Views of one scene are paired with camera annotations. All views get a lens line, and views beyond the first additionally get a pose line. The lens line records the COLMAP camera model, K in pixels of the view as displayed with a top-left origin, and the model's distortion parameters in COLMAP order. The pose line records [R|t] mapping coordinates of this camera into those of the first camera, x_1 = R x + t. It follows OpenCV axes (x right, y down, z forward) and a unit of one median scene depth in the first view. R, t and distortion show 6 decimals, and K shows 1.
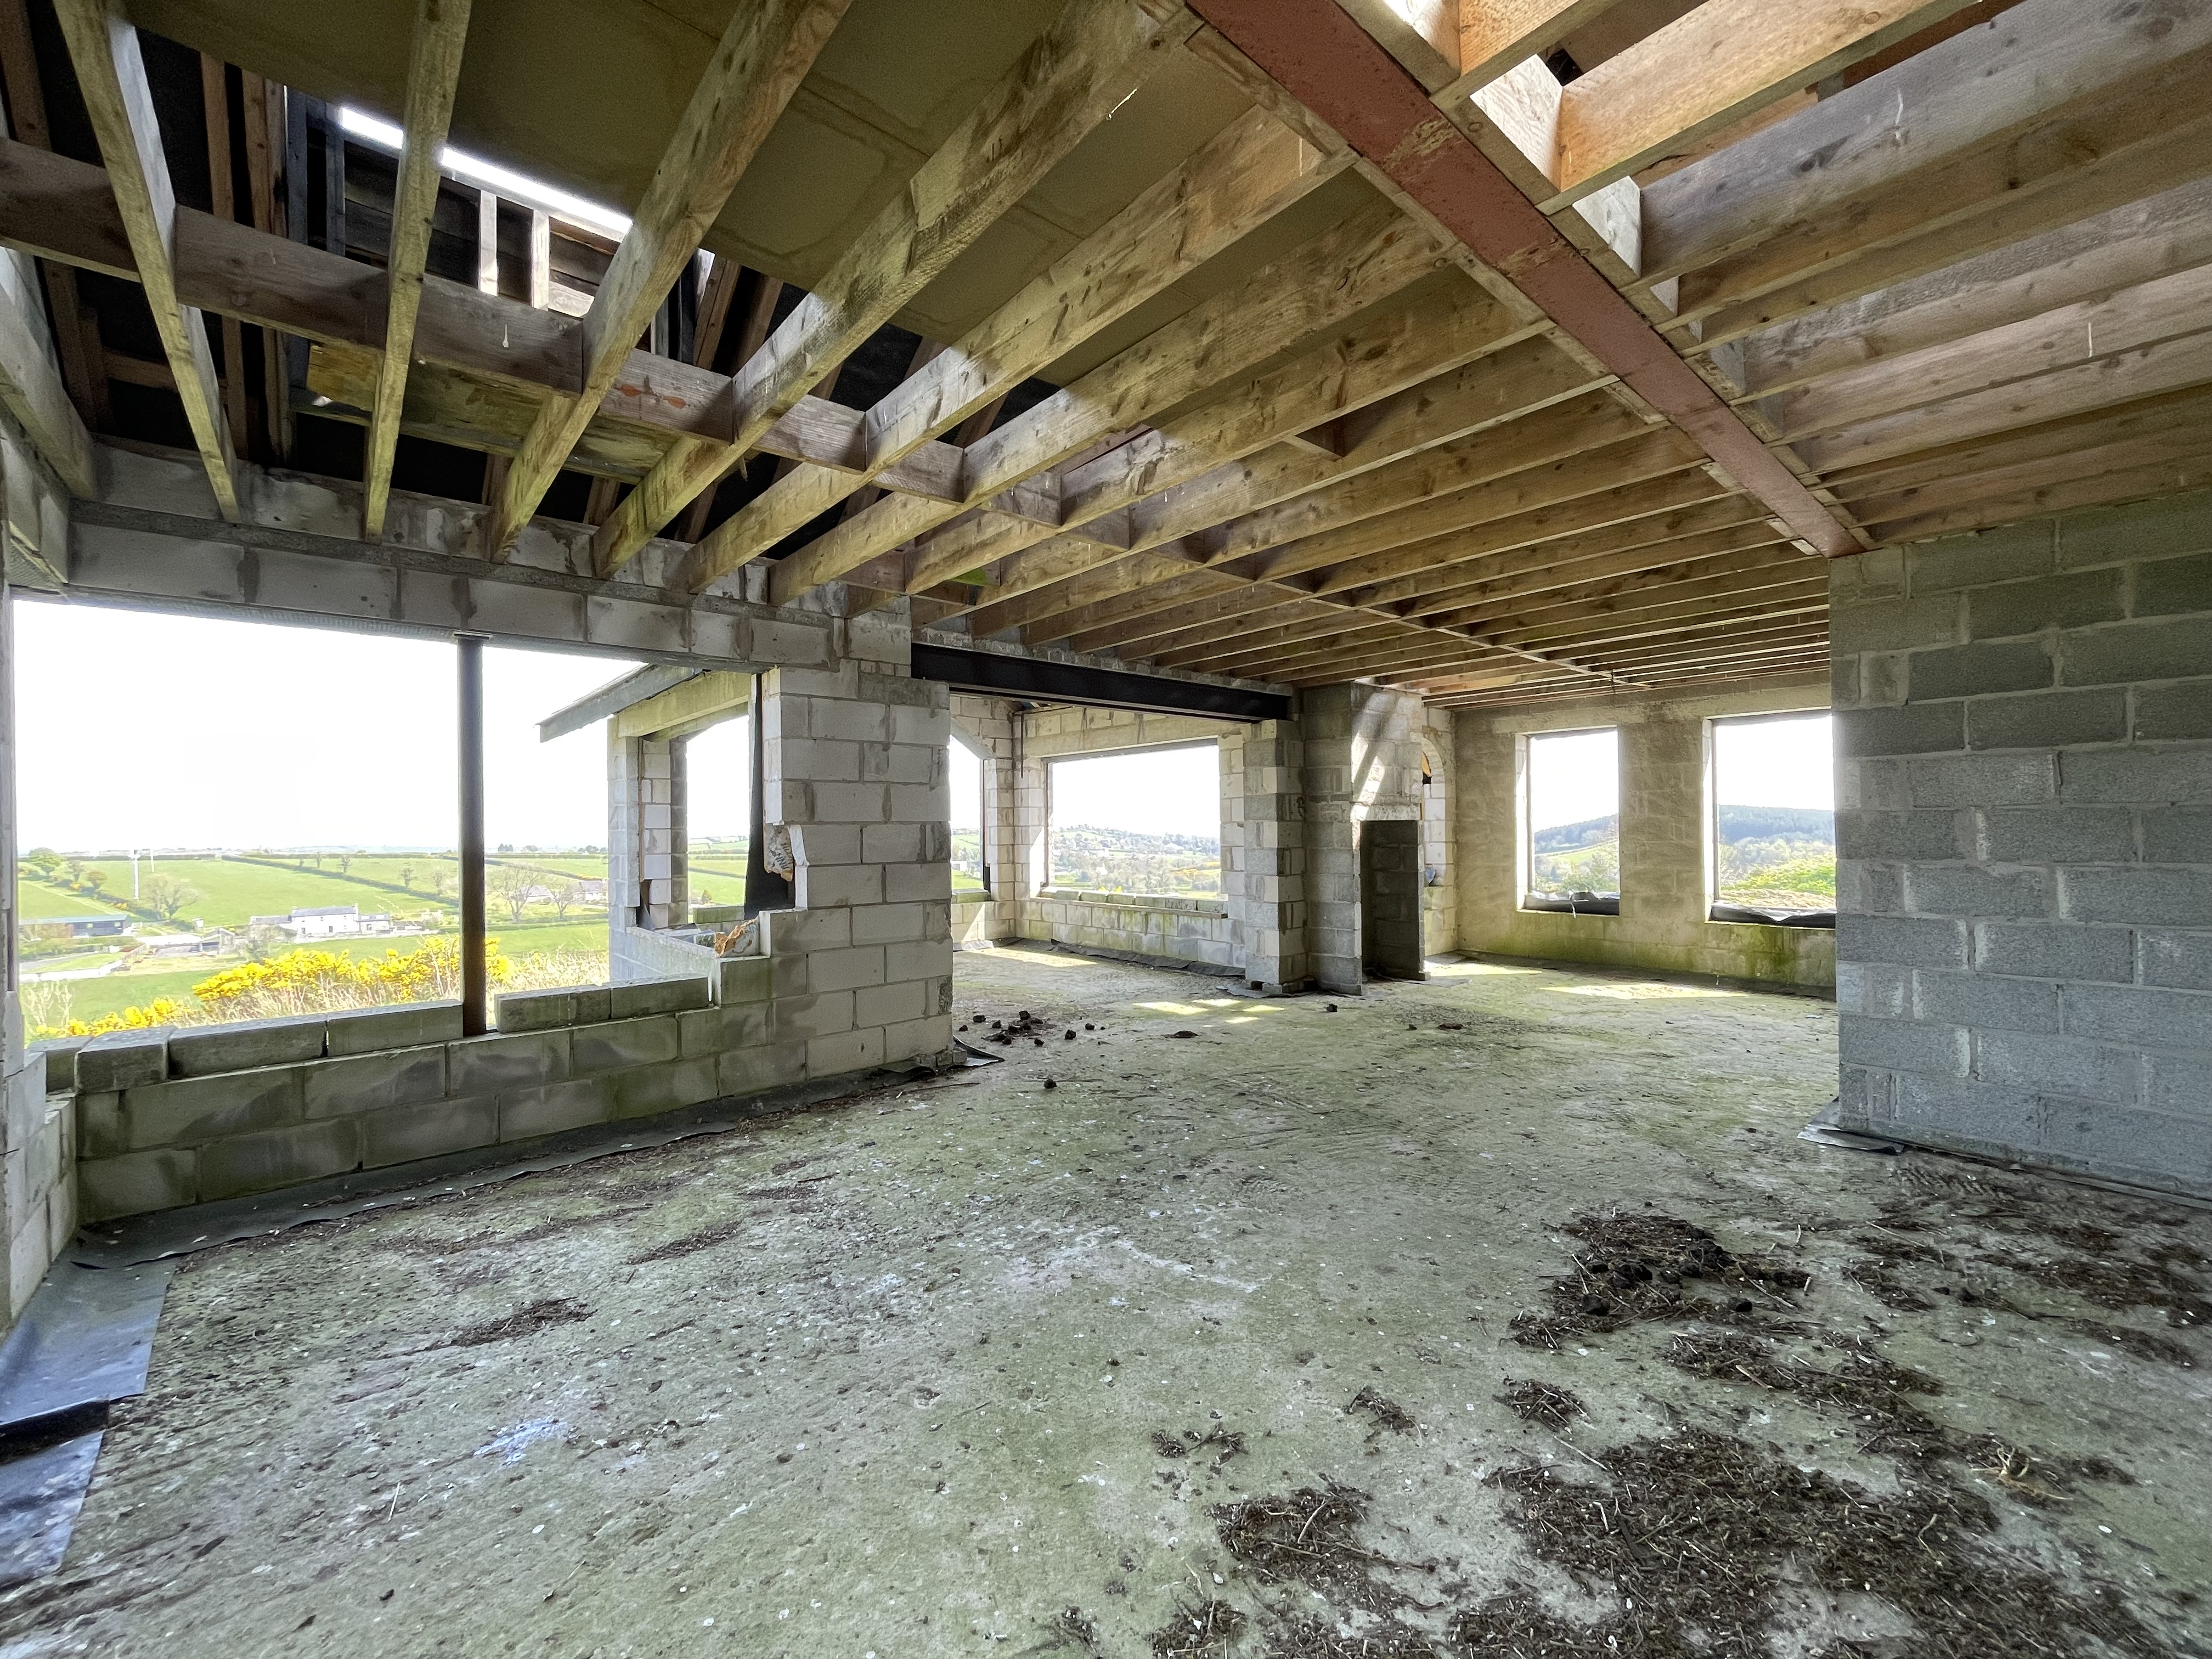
lens RADIAL K [[893.3, 0, 1104.6], [0, 893.3, 824.7], [0, 0, 1]] dist [-0.002572, -0.000222]
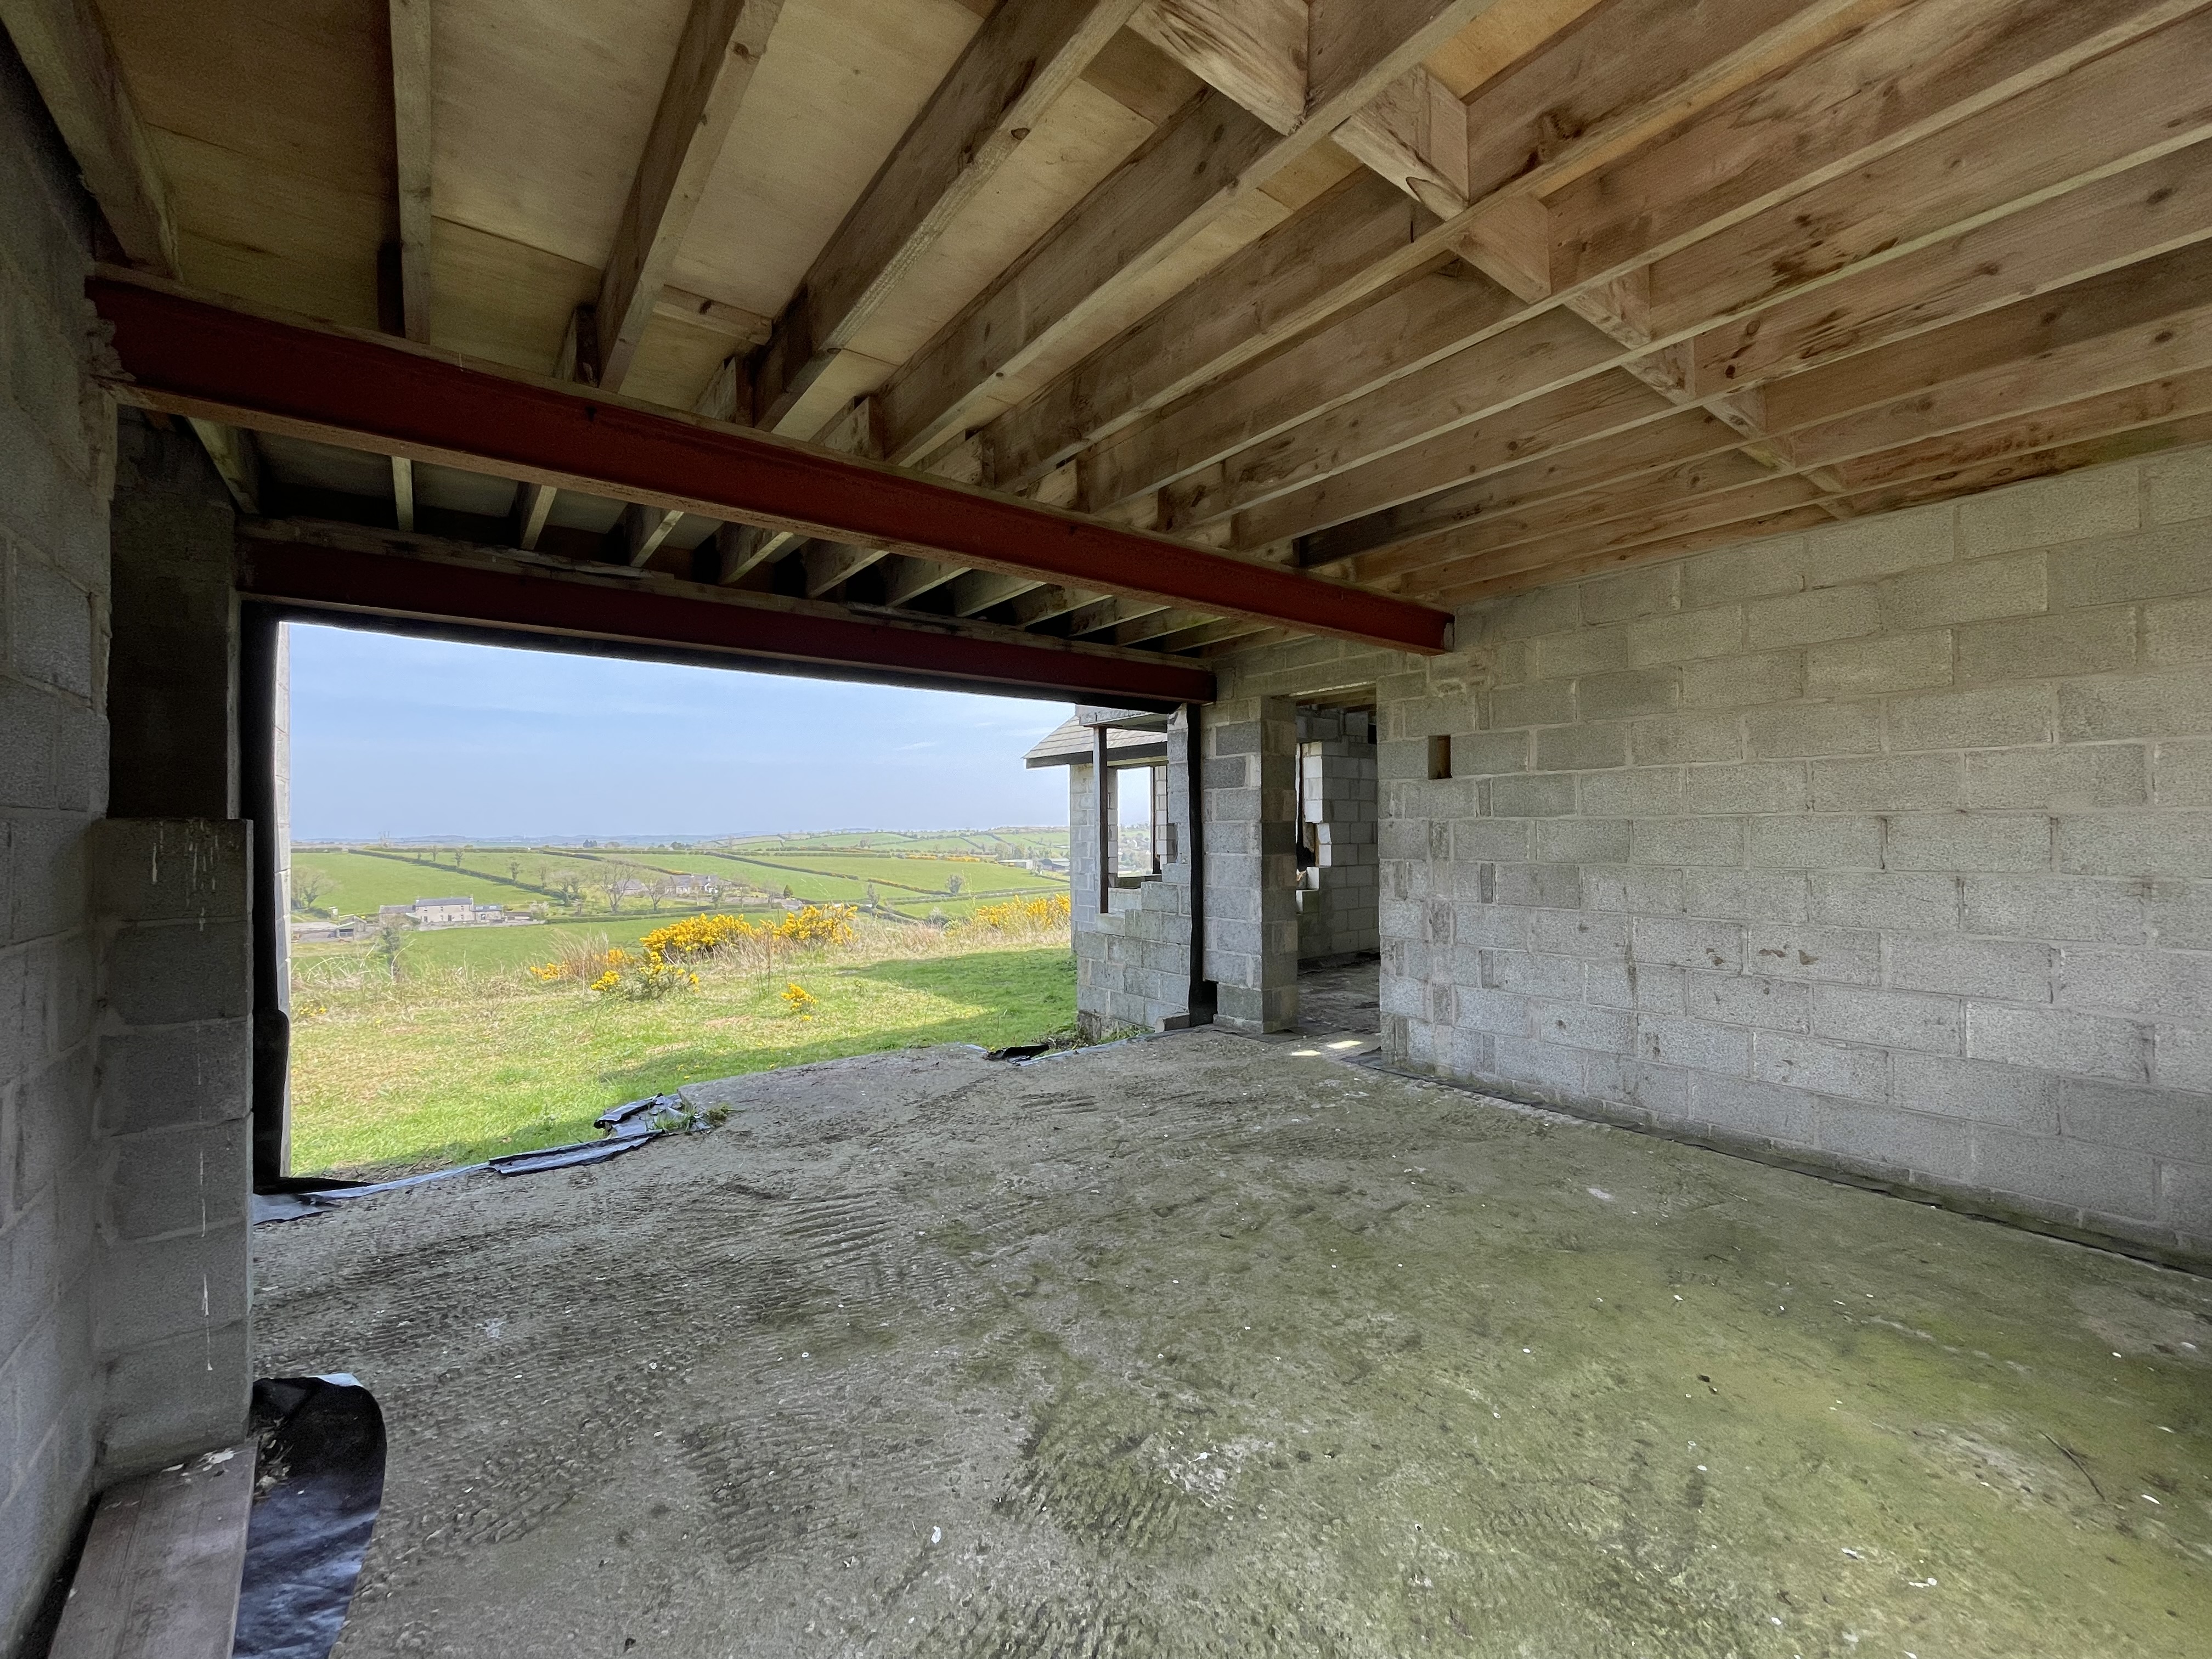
lens RADIAL K [[893.3, 0, 1102.4], [0, 893.3, 827.1], [0, 0, 1]] dist [-0.002572, -0.000222]
pose [[0.997673, 0.004766, -0.068006, -0.303396], [-0.004534, 0.999983, 0.003575, 0.002459], [0.068022, -0.003258, 0.997678, -0.420206]]
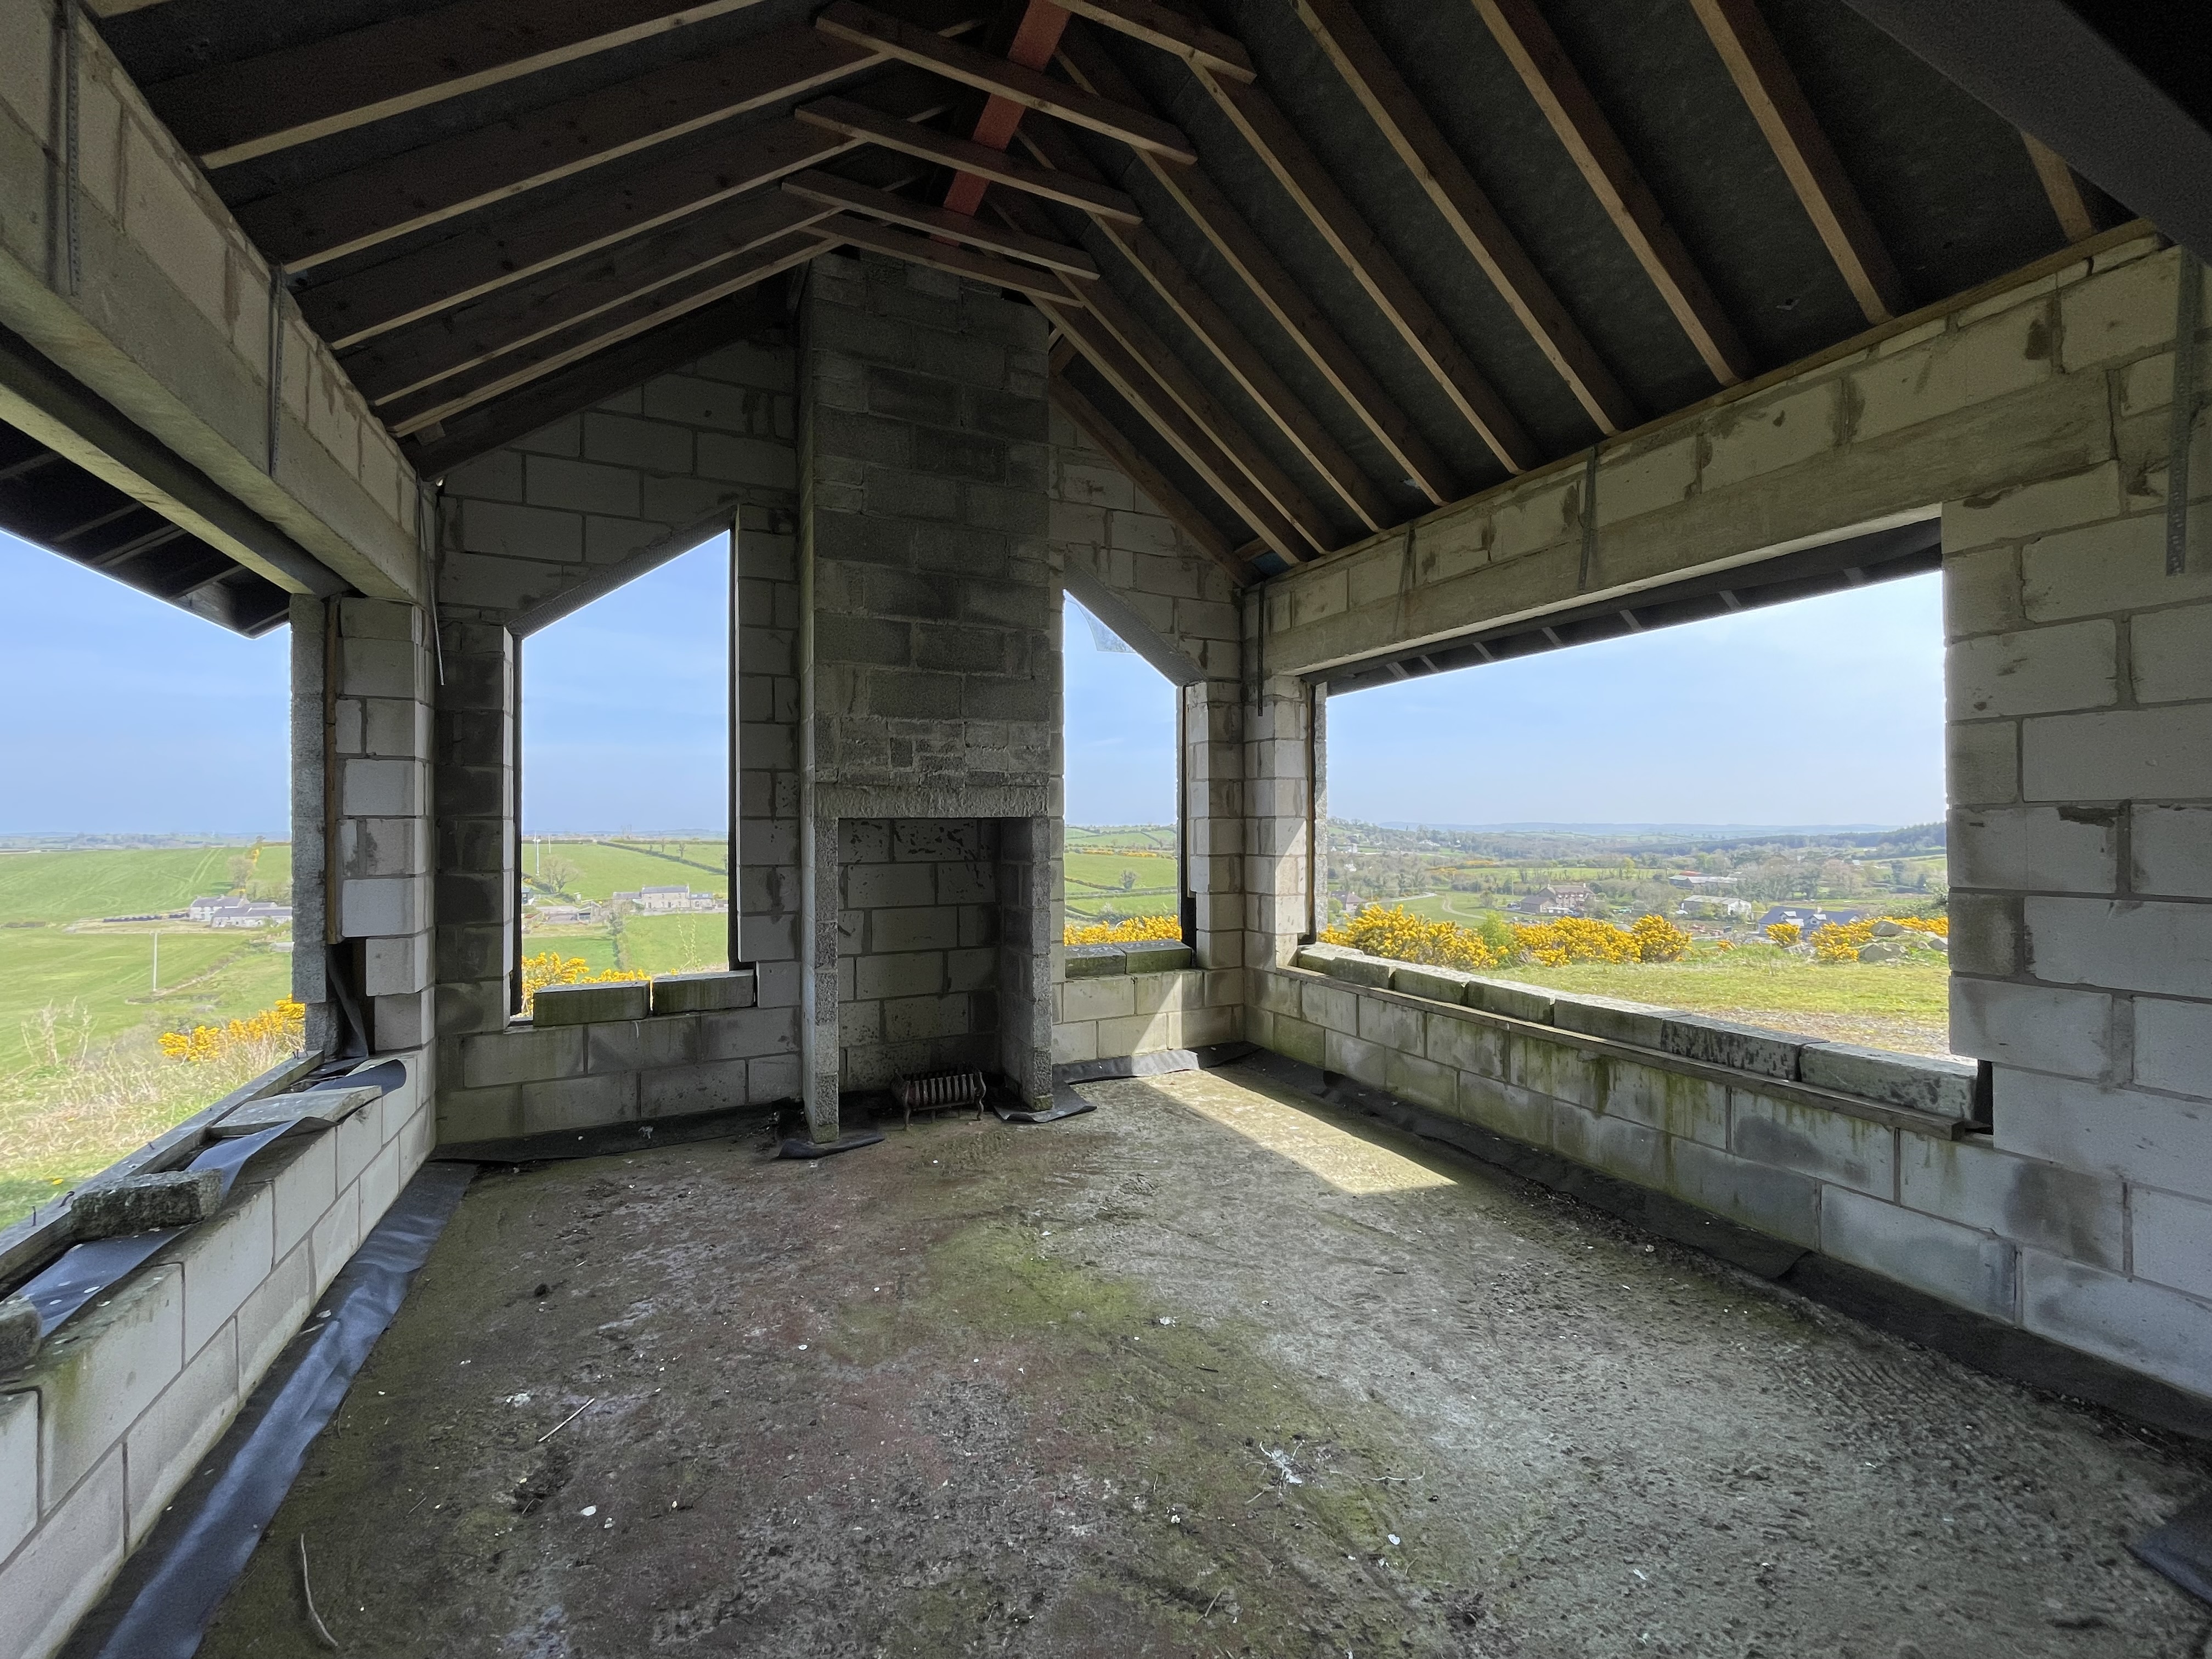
lens RADIAL K [[893.3, 0, 1105.9], [0, 893.3, 821.4], [0, 0, 1]] dist [-0.002572, -0.000222]
pose [[0.963816, 0.006174, -0.266496, -0.043537], [-0.005455, 0.999979, 0.003438, 0.002271], [0.266512, -0.001860, 0.963830, 0.507470]]
